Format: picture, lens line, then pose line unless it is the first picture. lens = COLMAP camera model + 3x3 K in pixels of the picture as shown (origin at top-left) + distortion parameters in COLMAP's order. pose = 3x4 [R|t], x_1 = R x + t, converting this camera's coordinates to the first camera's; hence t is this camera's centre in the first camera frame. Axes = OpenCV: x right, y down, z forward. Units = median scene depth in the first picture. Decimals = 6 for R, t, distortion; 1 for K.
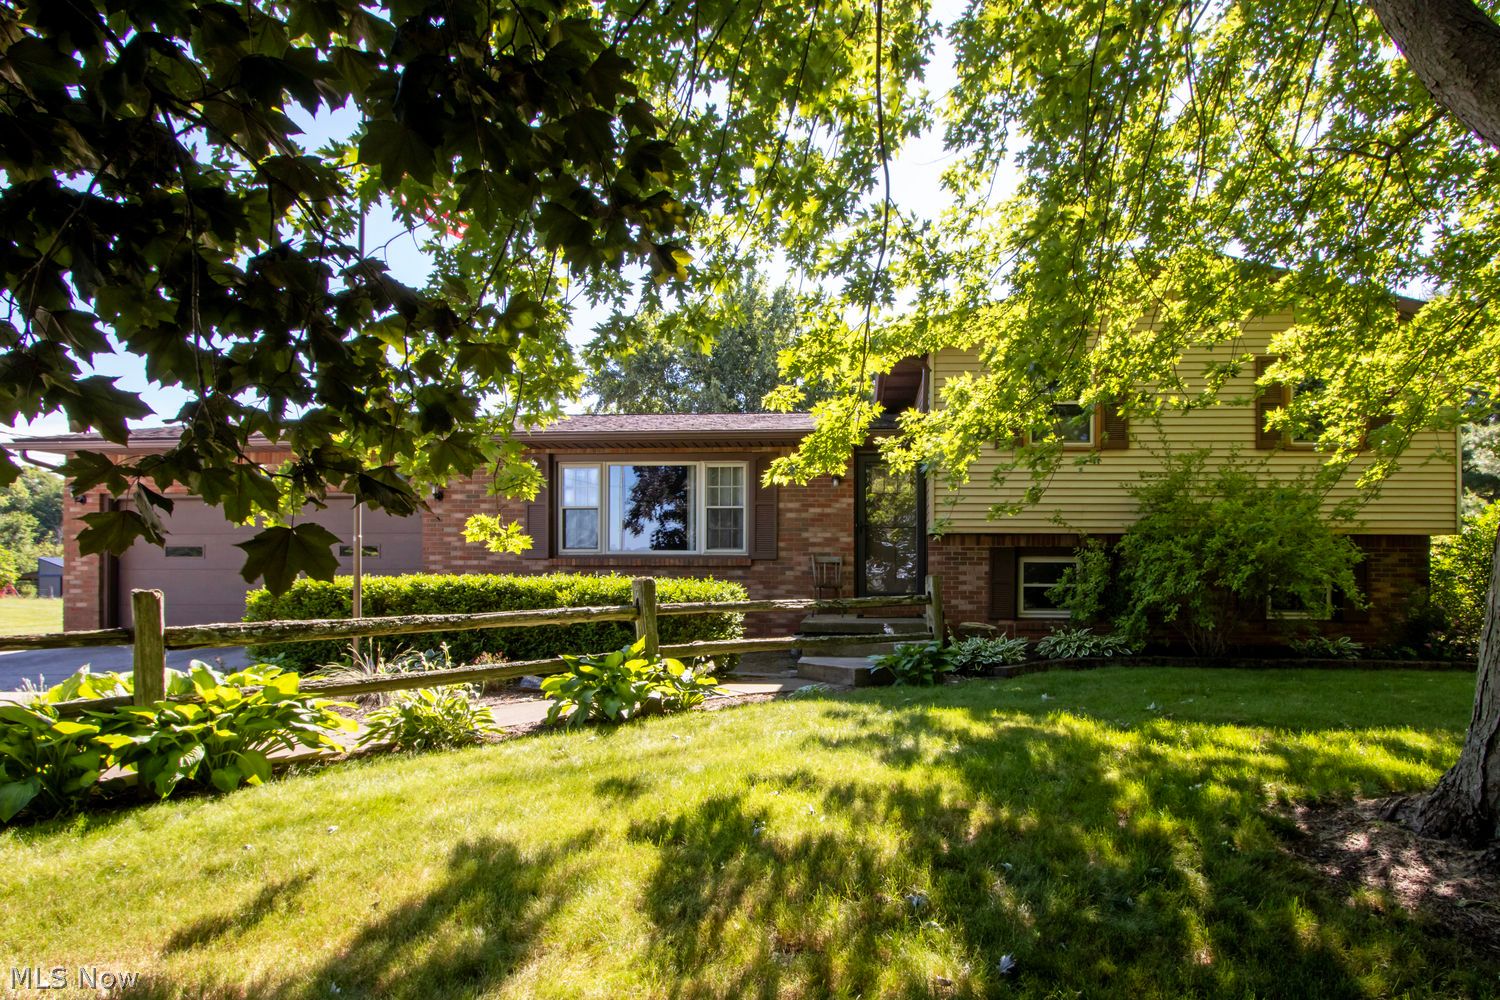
lens RADIAL K [[785.8, 0, 792.6], [0, 785.8, 550.9], [0, 0, 1]] dist [-0.011898, -0.000727]
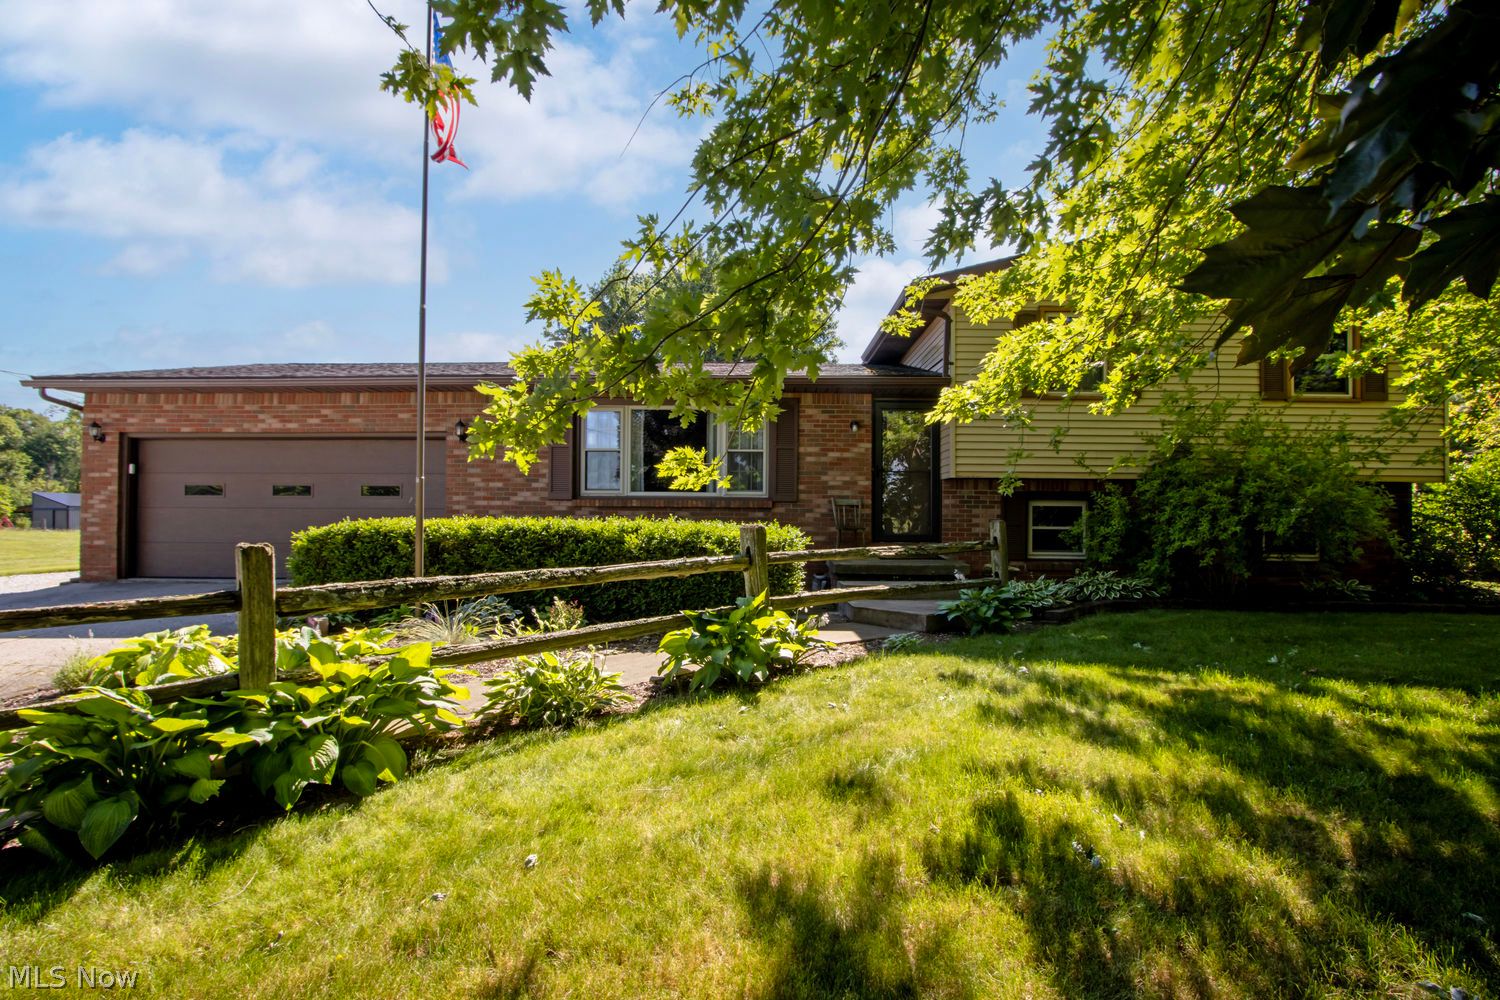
lens RADIAL K [[692.6, 0, 739.4], [0, 692.6, 484.0], [0, 0, 1]] dist [-0.012205, 0.001052]
pose [[0.999507, 0.006610, 0.030699, -0.257983], [-0.006325, 0.999936, -0.009347, -0.007248], [-0.030759, 0.009148, 0.999485, 0.195464]]
